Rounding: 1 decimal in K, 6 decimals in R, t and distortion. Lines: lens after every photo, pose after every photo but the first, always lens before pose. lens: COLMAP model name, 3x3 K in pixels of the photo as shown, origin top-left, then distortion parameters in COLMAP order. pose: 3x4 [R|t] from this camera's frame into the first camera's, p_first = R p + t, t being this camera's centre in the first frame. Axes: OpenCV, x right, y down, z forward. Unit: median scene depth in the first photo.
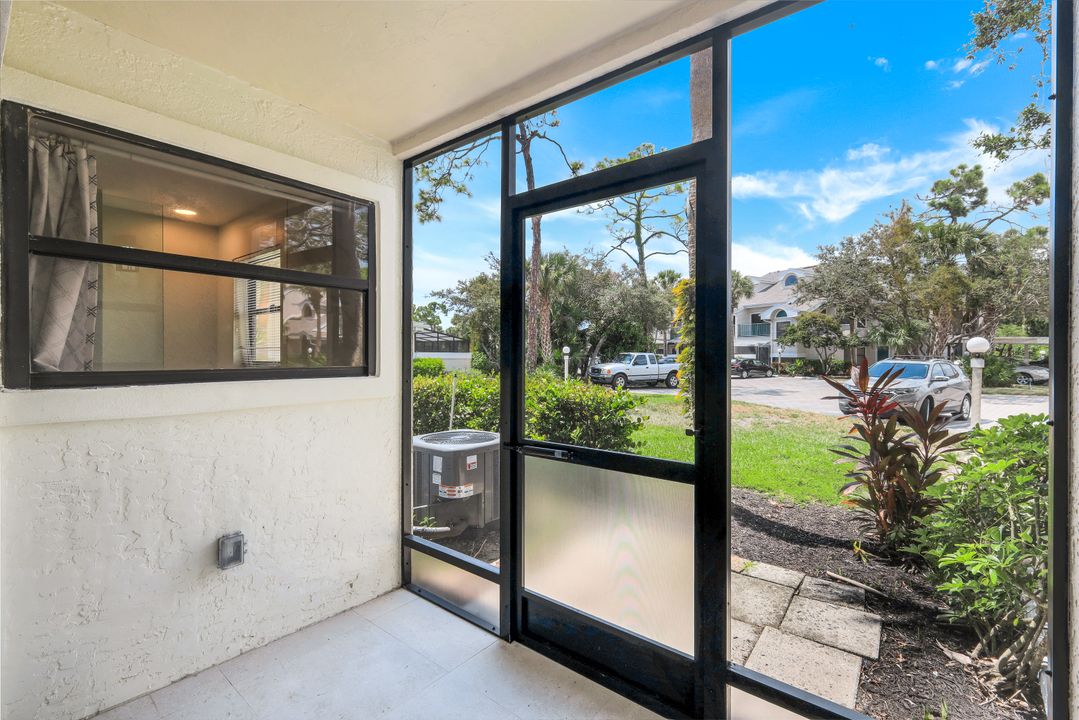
lens RADIAL K [[476.5, 0, 535.3], [0, 476.5, 362.9], [0, 0, 1]] dist [0.003044, 0.000205]
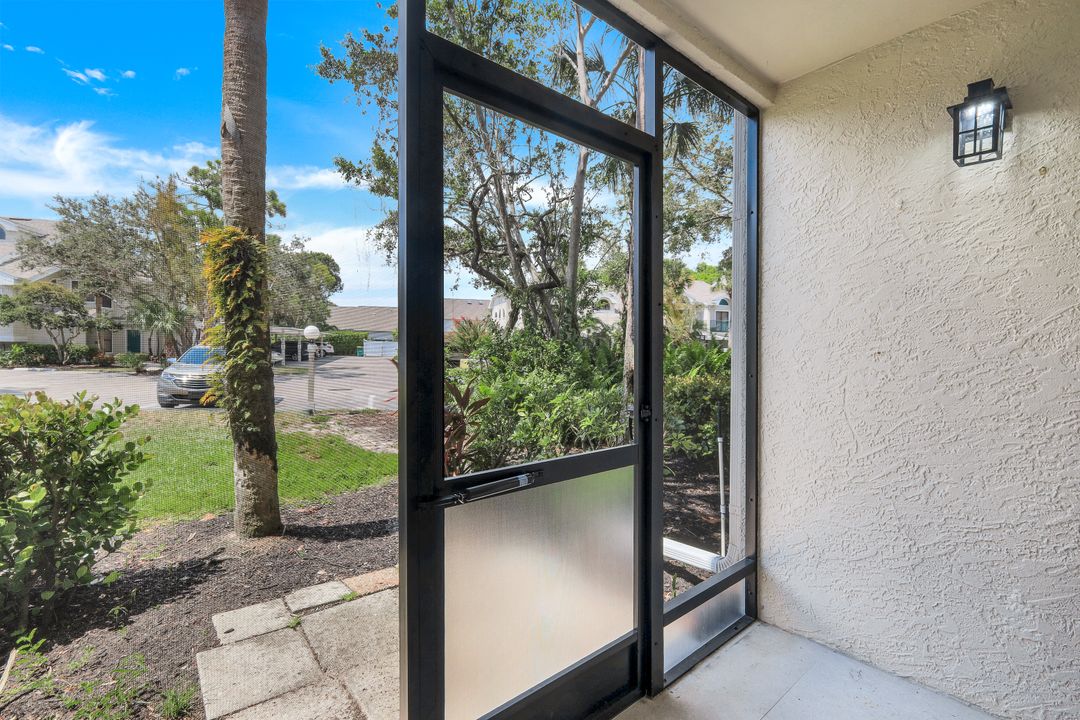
lens RADIAL K [[503.0, 0, 540.0], [0, 503.0, 360.0], [0, 0, 1]] dist [0.000899, 0.000030]
pose [[0.183362, -0.026121, 0.982698, -0.072241], [0.004647, 0.999659, 0.025705, 0.000443], [-0.983035, -0.000147, 0.183421, 0.096342]]
